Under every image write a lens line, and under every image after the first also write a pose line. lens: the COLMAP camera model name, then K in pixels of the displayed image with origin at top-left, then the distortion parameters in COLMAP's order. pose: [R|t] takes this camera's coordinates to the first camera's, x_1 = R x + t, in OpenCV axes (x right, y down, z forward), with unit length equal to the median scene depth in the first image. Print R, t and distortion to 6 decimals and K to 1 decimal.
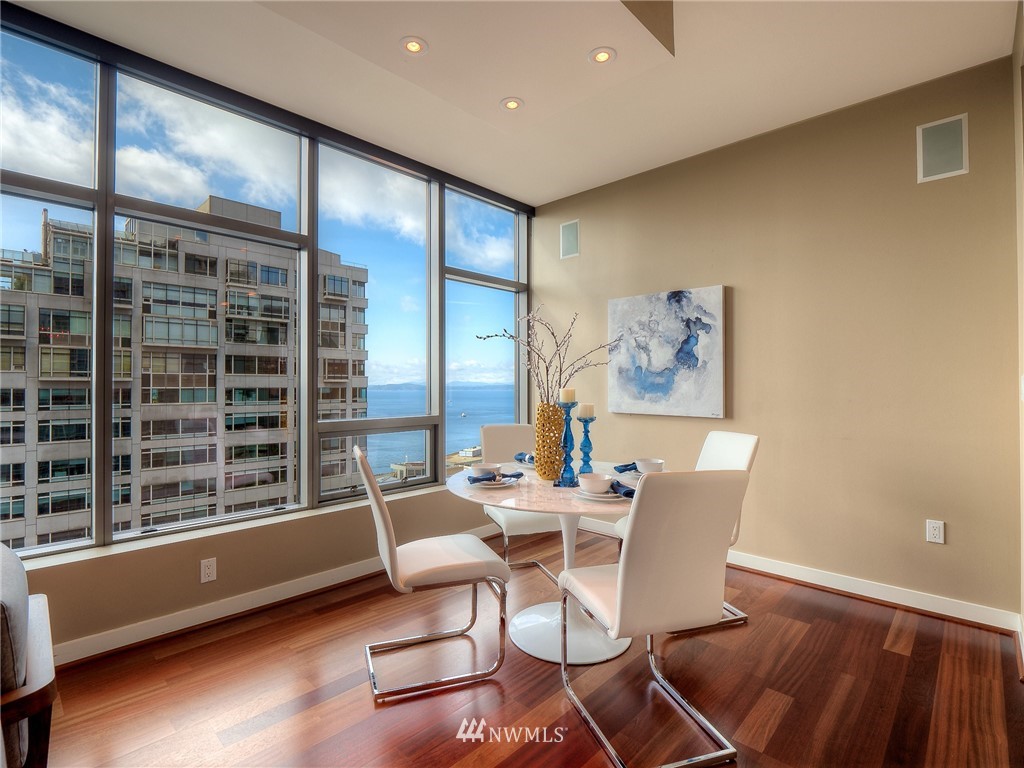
lens RADIAL K [[500.7, 0, 515.7], [0, 500.7, 381.0], [0, 0, 1]] dist [-0.010833, -0.000656]
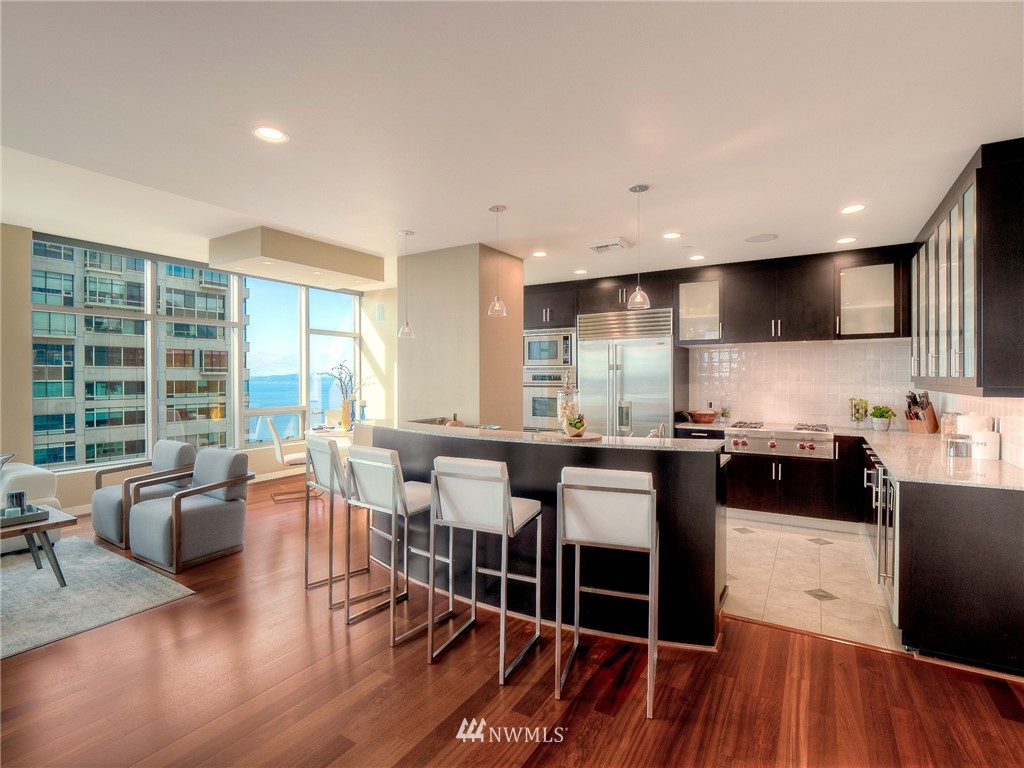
lens RADIAL K [[500.7, 0, 506.8], [0, 500.7, 380.8], [0, 0, 1]] dist [-0.010833, -0.000656]
pose [[0.981902, -0.000919, 0.189386, 0.012128], [-0.002111, 0.999873, 0.015795, -0.002982], [-0.189376, -0.015909, 0.981776, -0.052231]]
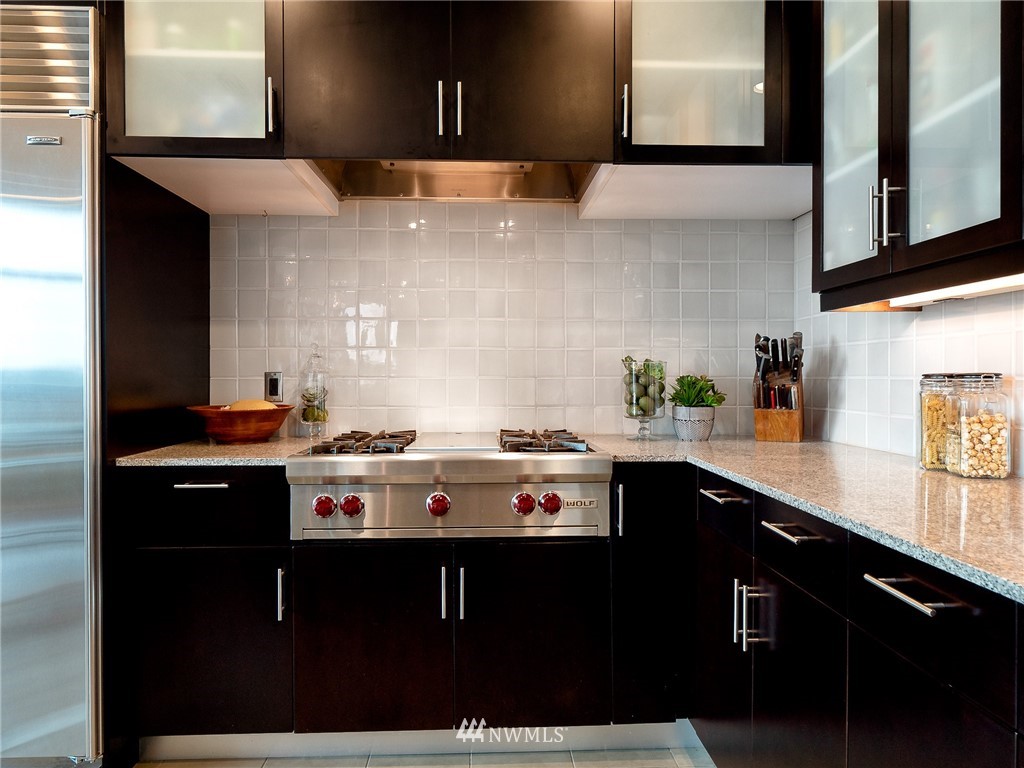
lens RADIAL K [[650.9, 0, 512.9], [0, 650.9, 381.9], [0, 0, 1]] dist [-0.001924, -0.001446]
pose [[0.700076, -0.001166, 0.714067, 0.247191], [-0.009856, 0.999888, 0.011295, 0.029265], [-0.714000, -0.014945, 0.699986, 0.238612]]
